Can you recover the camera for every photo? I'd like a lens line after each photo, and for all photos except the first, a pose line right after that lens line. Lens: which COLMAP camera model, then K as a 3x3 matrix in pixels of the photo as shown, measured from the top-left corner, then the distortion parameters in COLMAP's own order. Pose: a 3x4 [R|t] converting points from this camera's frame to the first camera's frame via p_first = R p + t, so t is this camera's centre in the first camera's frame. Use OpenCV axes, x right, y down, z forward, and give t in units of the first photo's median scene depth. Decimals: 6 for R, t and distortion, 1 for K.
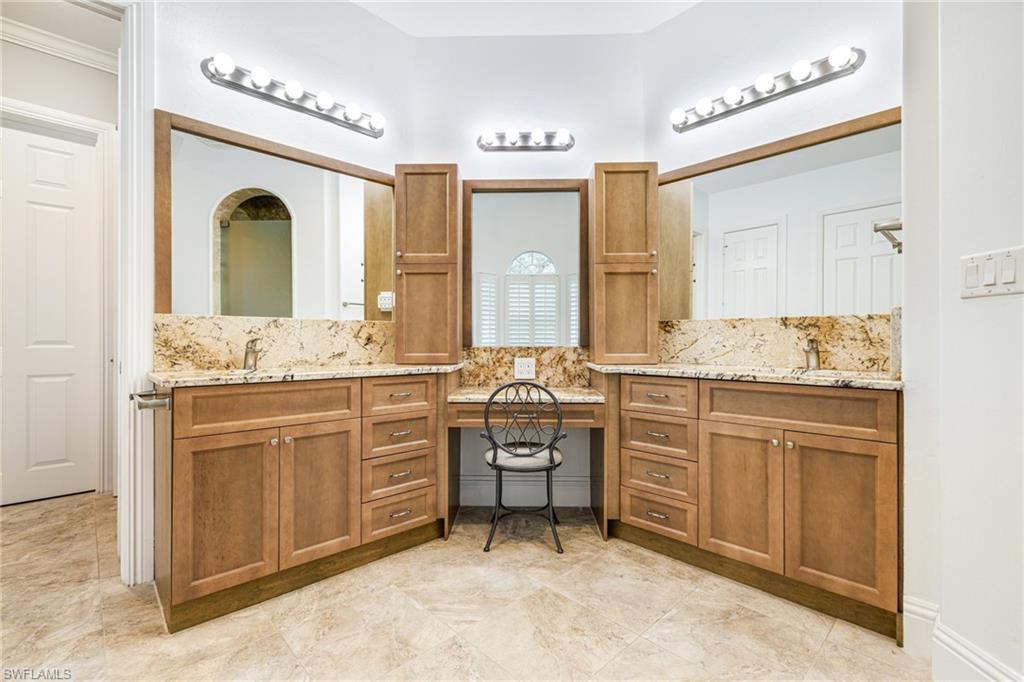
lens RADIAL K [[444.6, 0, 510.4], [0, 444.6, 340.4], [0, 0, 1]] dist [-0.004049, -0.000476]
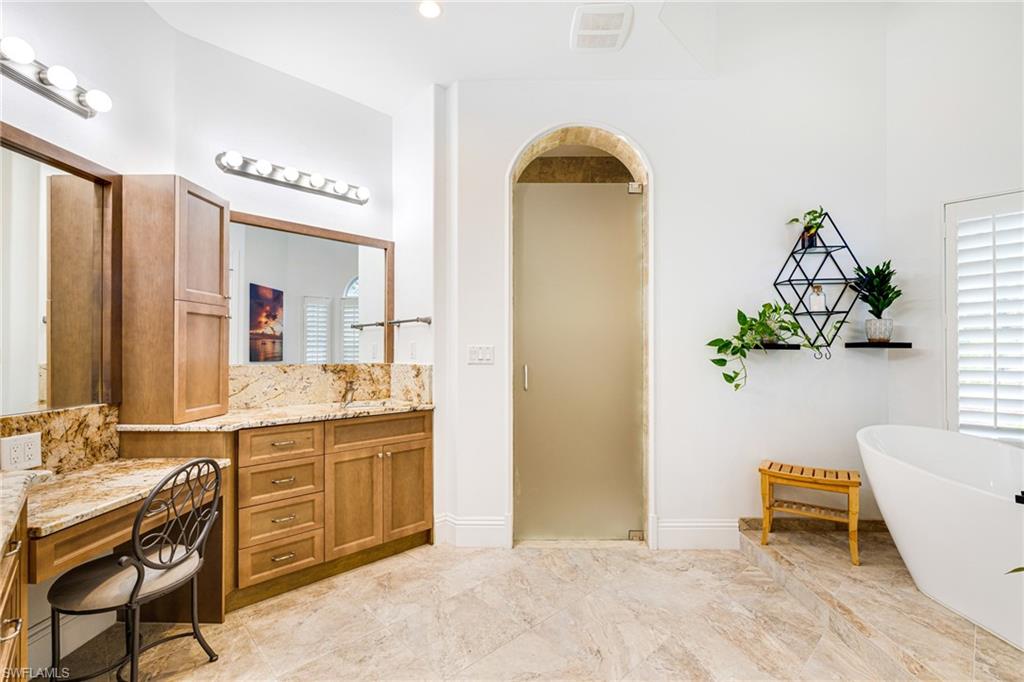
lens RADIAL K [[444.6, 0, 510.4], [0, 444.6, 349.1], [0, 0, 1]] dist [-0.004049, -0.000476]
pose [[0.010063, 0.009081, 0.999908, -0.763856], [0.000489, 0.999959, -0.009087, -0.094316], [-0.999949, 0.000581, 0.010058, 0.485869]]
